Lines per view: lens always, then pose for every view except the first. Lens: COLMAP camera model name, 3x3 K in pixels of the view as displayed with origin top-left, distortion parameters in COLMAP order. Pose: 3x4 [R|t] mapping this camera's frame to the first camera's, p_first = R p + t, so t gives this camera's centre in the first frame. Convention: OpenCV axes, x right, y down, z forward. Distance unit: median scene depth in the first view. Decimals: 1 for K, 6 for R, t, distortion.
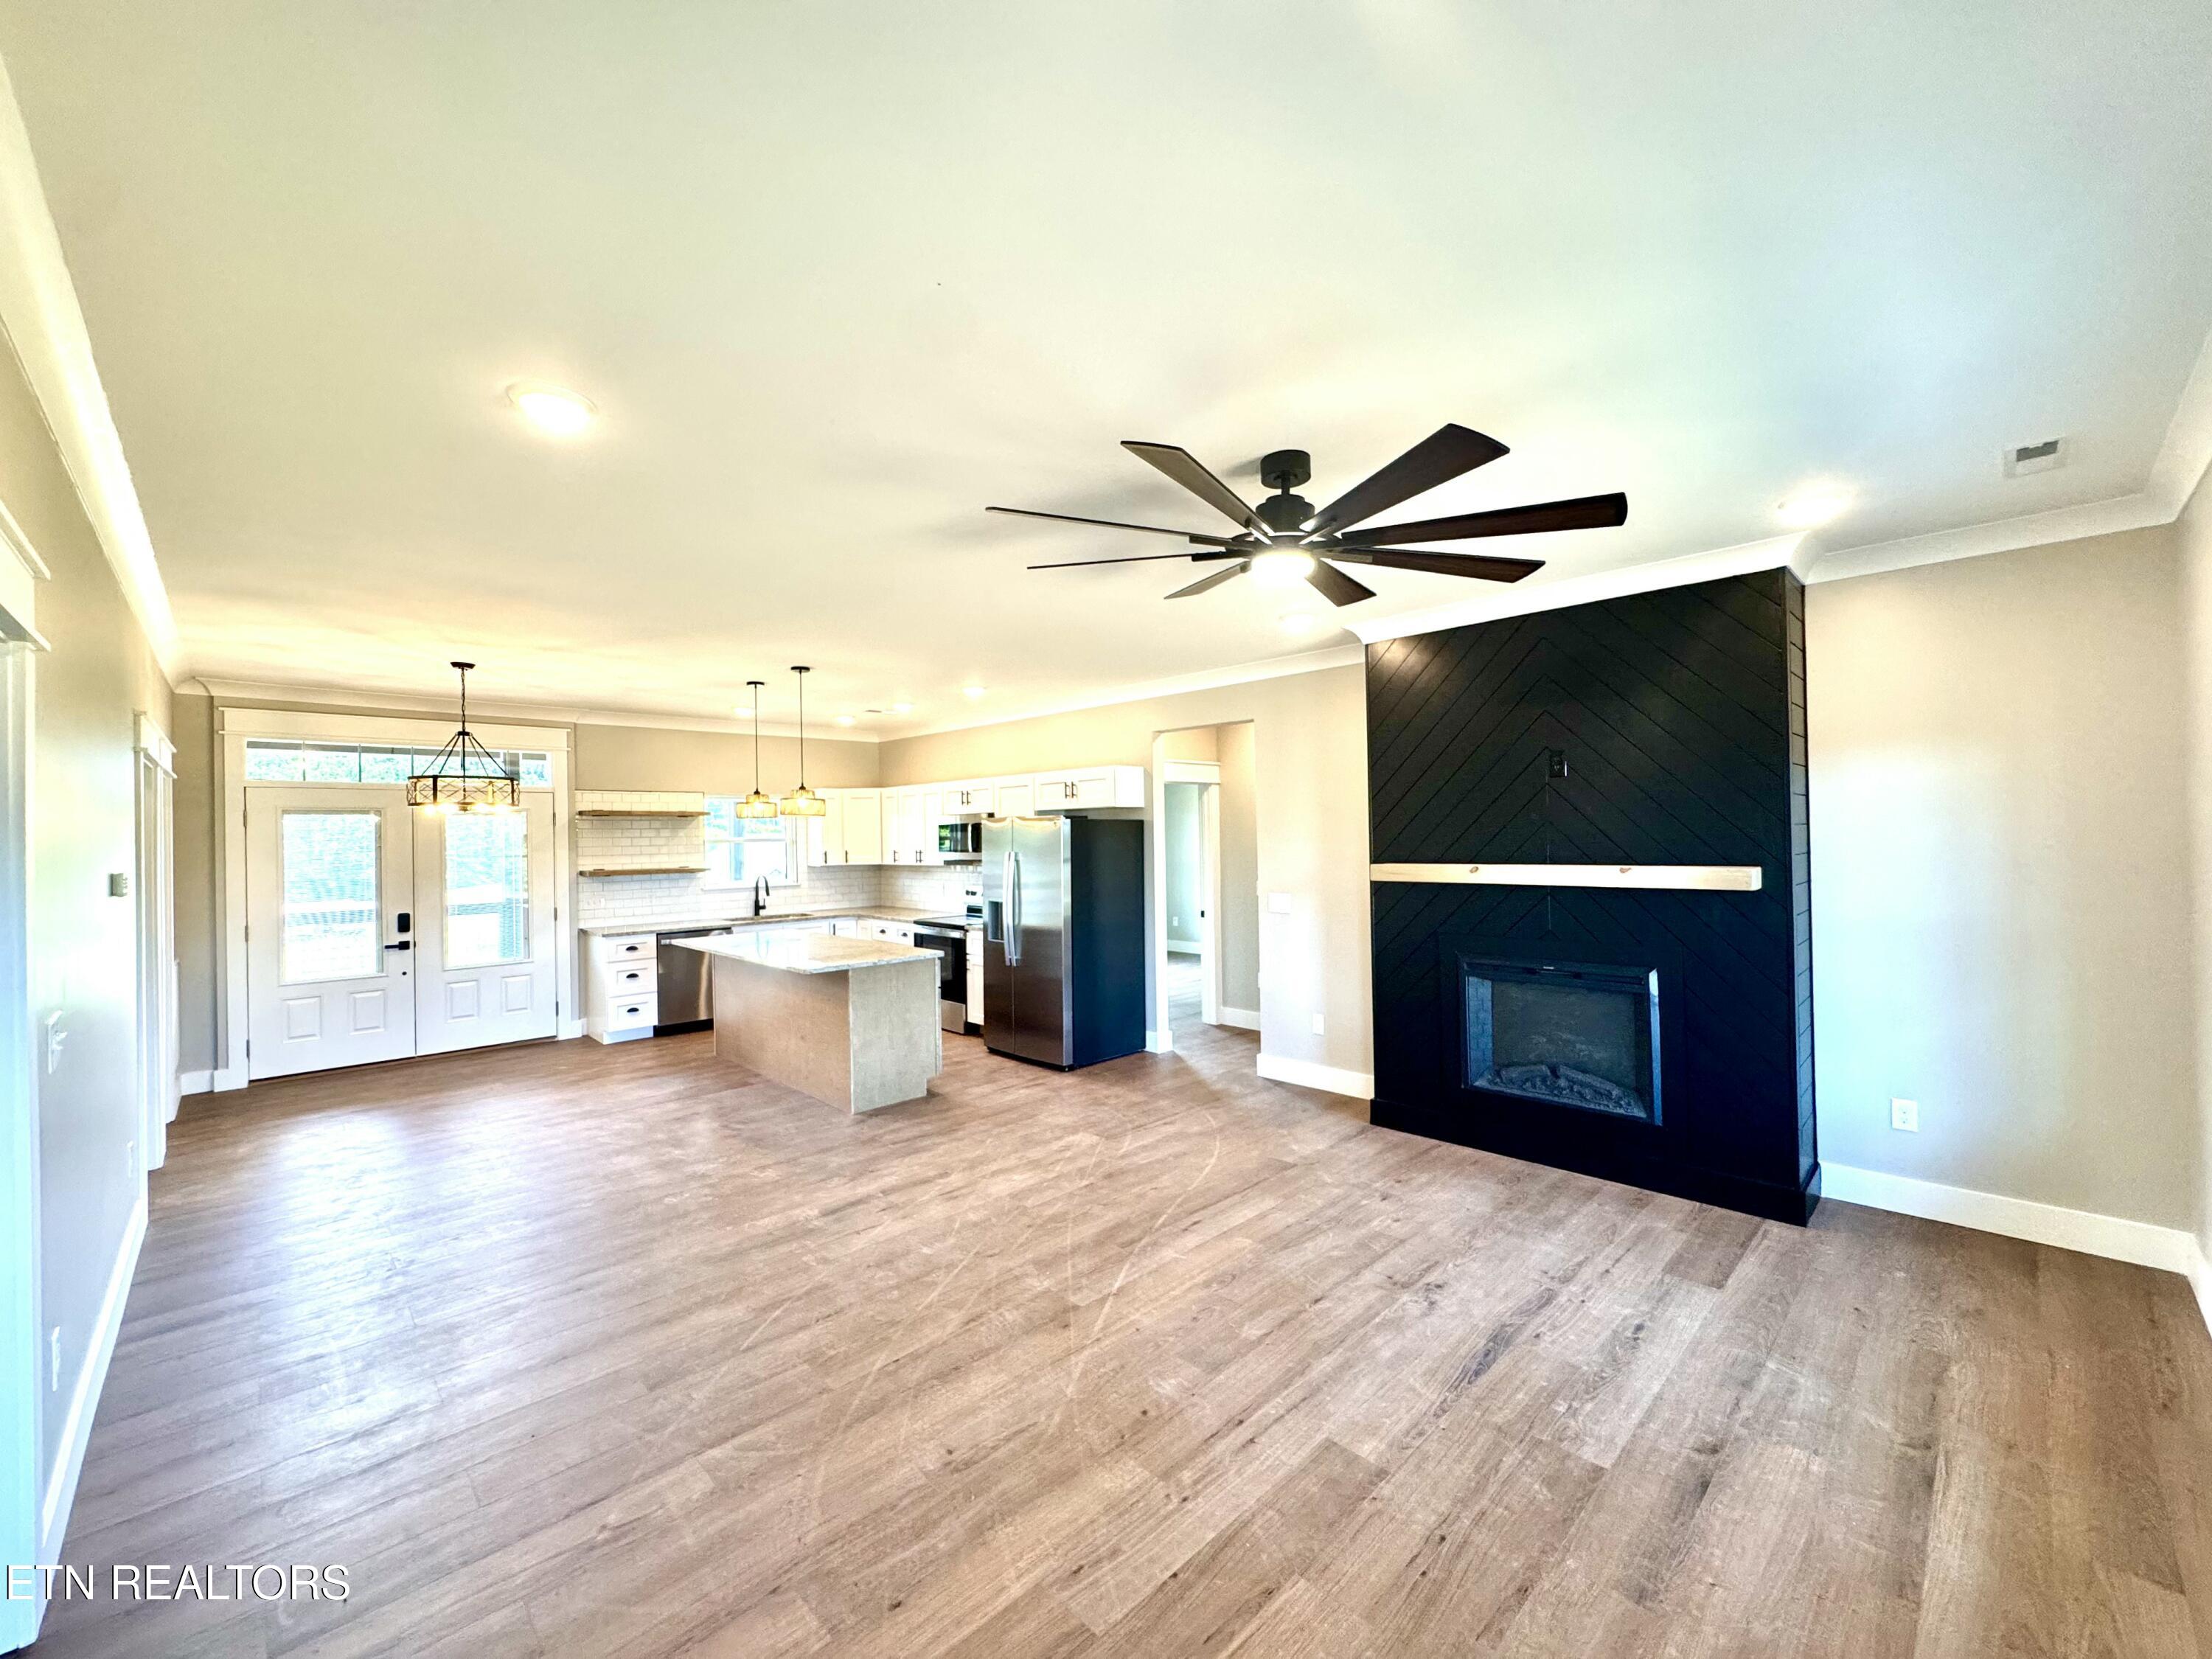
lens RADIAL K [[884.5, 0, 1105.6], [0, 884.5, 832.0], [0, 0, 1]] dist [-0.002310, 0.000187]
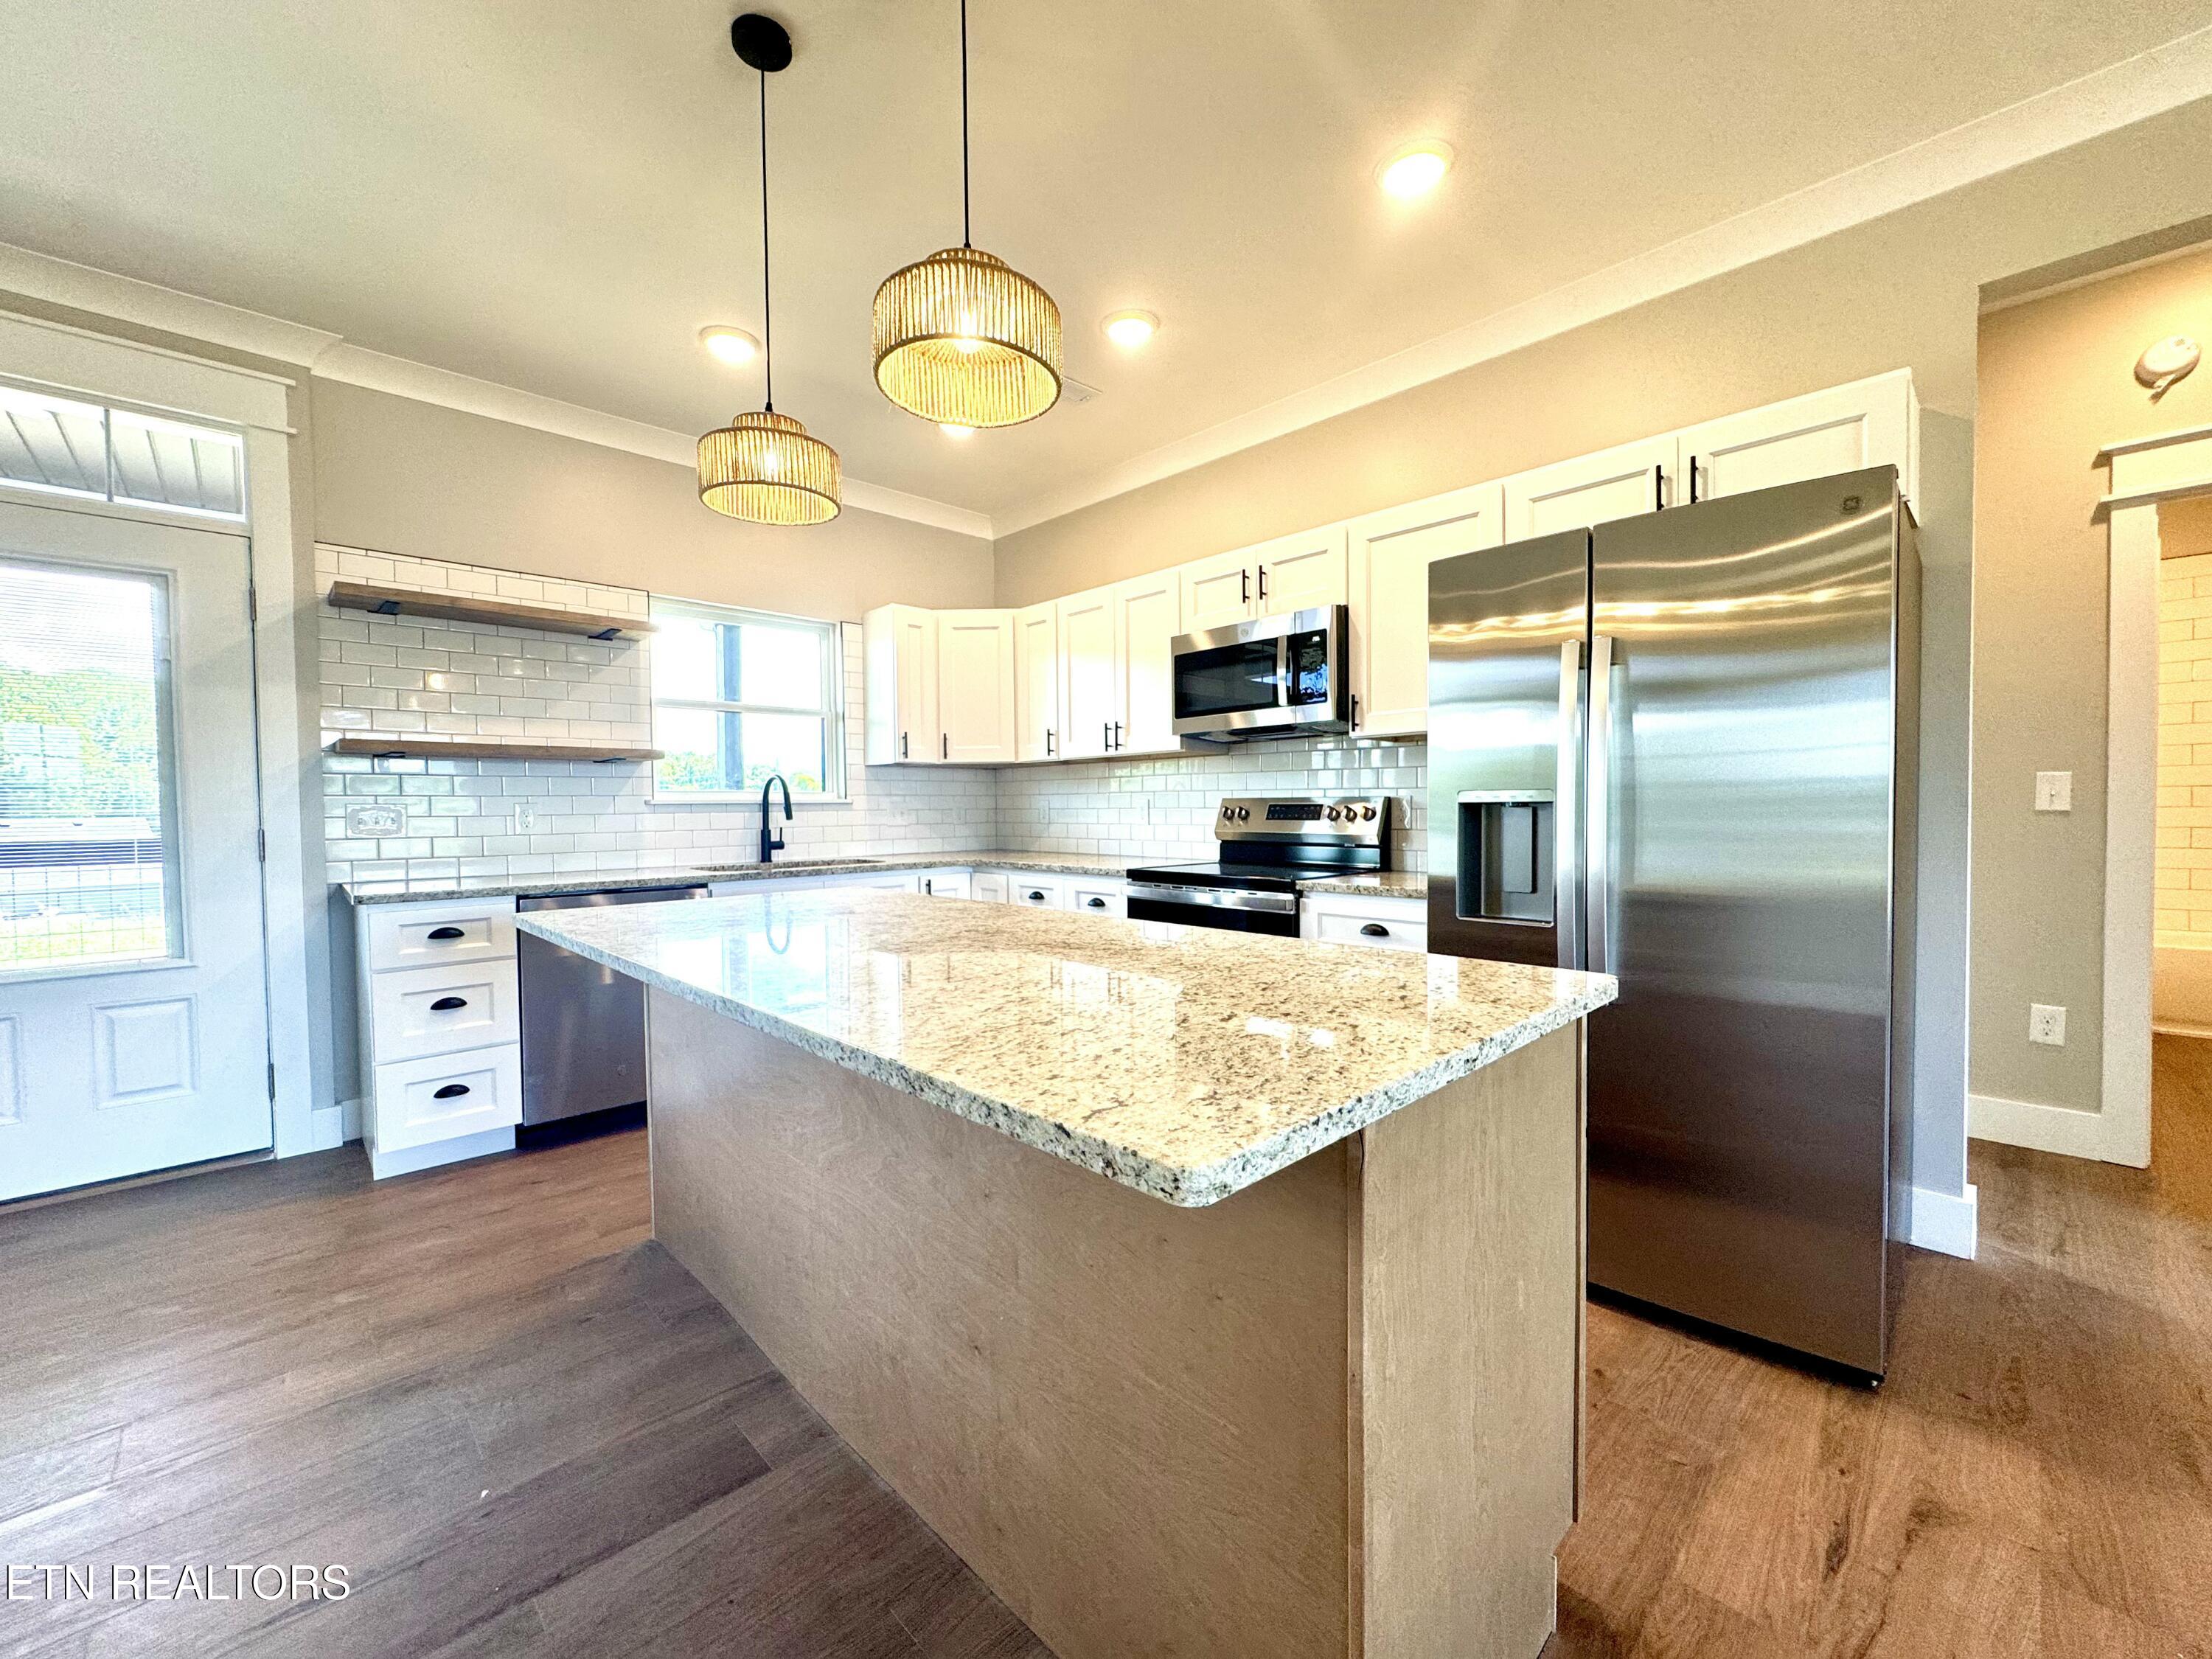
lens RADIAL K [[884.5, 0, 1103.1], [0, 884.5, 831.7], [0, 0, 1]] dist [-0.002310, 0.000187]
pose [[0.999969, 0.005205, -0.005943, -0.383776], [-0.005024, 0.999532, 0.030178, 0.115017], [0.006097, -0.030147, 0.999527, 0.960550]]
